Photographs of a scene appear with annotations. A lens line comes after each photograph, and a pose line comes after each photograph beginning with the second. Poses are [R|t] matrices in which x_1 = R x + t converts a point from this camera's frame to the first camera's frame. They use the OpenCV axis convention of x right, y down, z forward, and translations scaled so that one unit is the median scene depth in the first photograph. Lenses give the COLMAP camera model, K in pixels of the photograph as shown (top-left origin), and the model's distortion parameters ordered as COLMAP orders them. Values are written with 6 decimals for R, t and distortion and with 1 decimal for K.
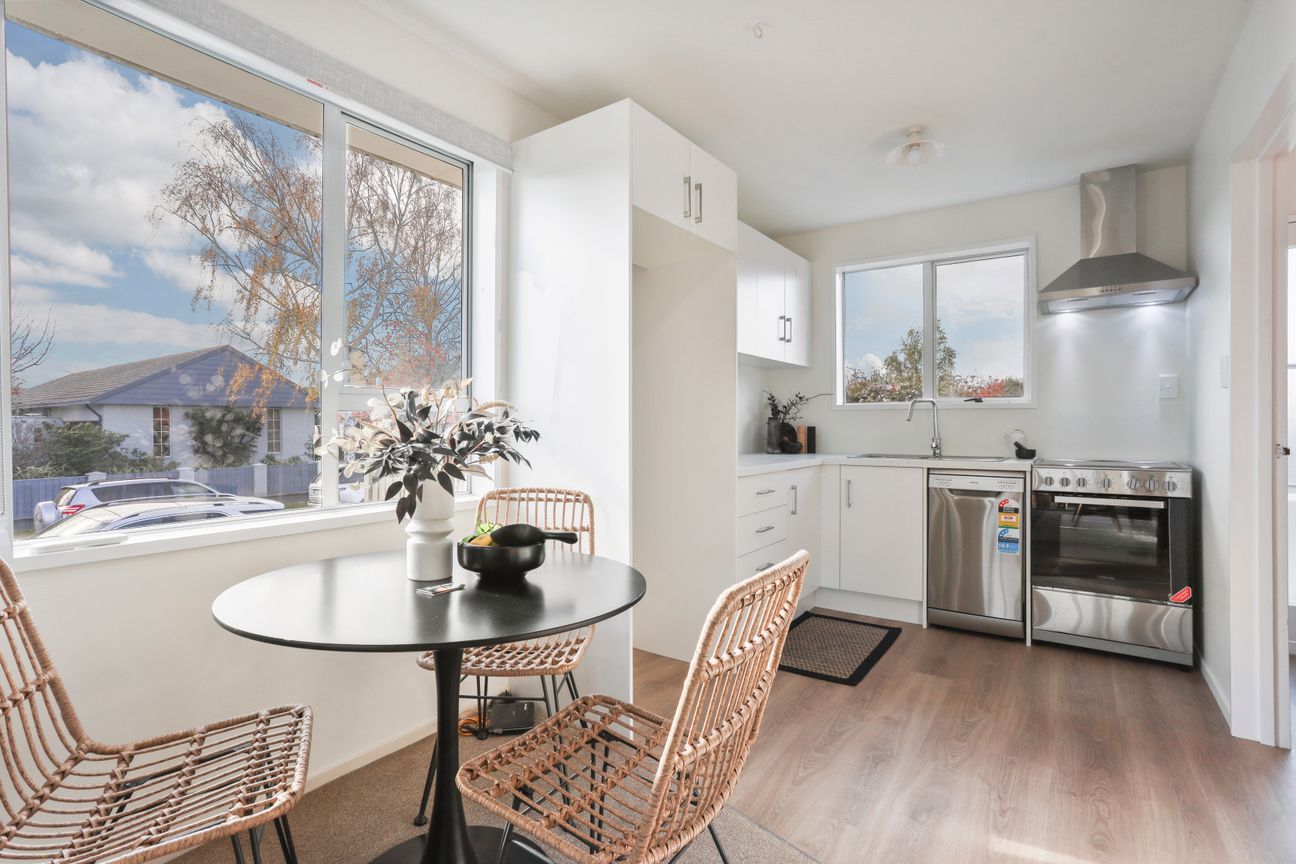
lens RADIAL K [[615.2, 0, 657.7], [0, 615.2, 422.4], [0, 0, 1]] dist [-0.007760, -0.000597]
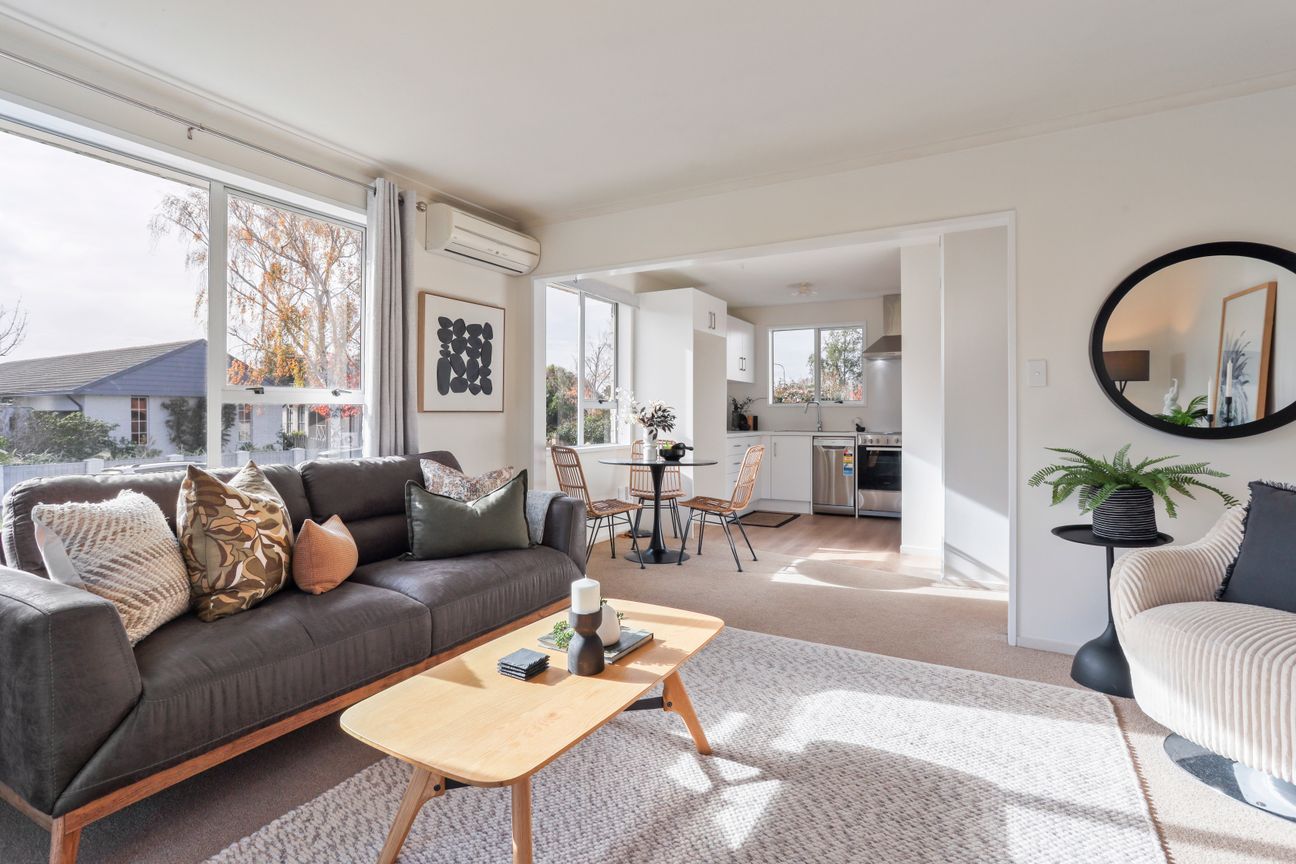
lens RADIAL K [[615.2, 0, 656.2], [0, 615.2, 411.3], [0, 0, 1]] dist [-0.007760, -0.000597]
pose [[0.994240, 0.003196, 0.107125, -0.302182], [-0.002839, 0.999990, -0.003488, 0.000475], [-0.107135, 0.003163, 0.994239, -0.991747]]
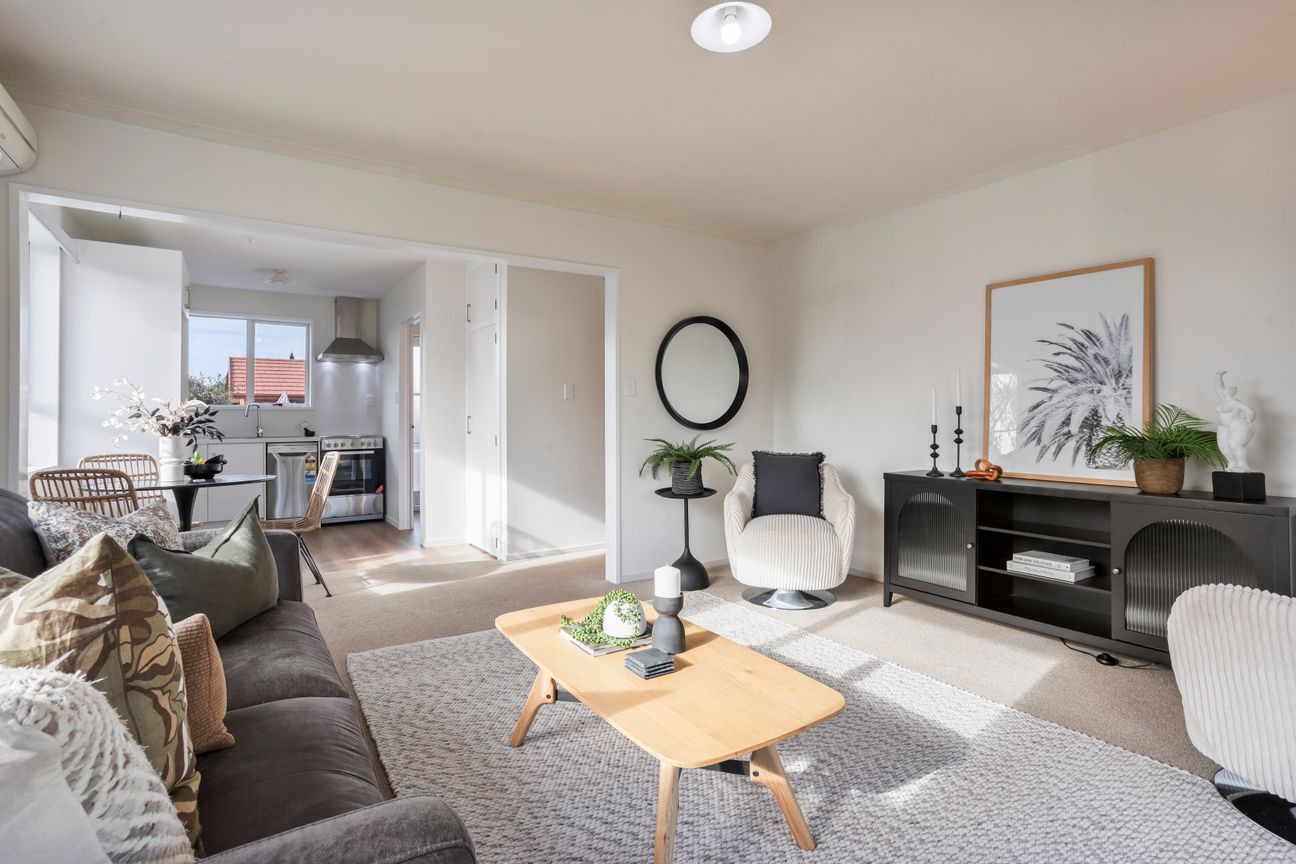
lens RADIAL K [[615.2, 0, 614.4], [0, 615.2, 414.9], [0, 0, 1]] dist [-0.007760, -0.000597]
pose [[0.397608, 0.003491, 0.917549, -0.816422], [0.001829, 0.999988, -0.004597, 0.002975], [-0.917553, 0.003506, 0.397597, -0.662773]]
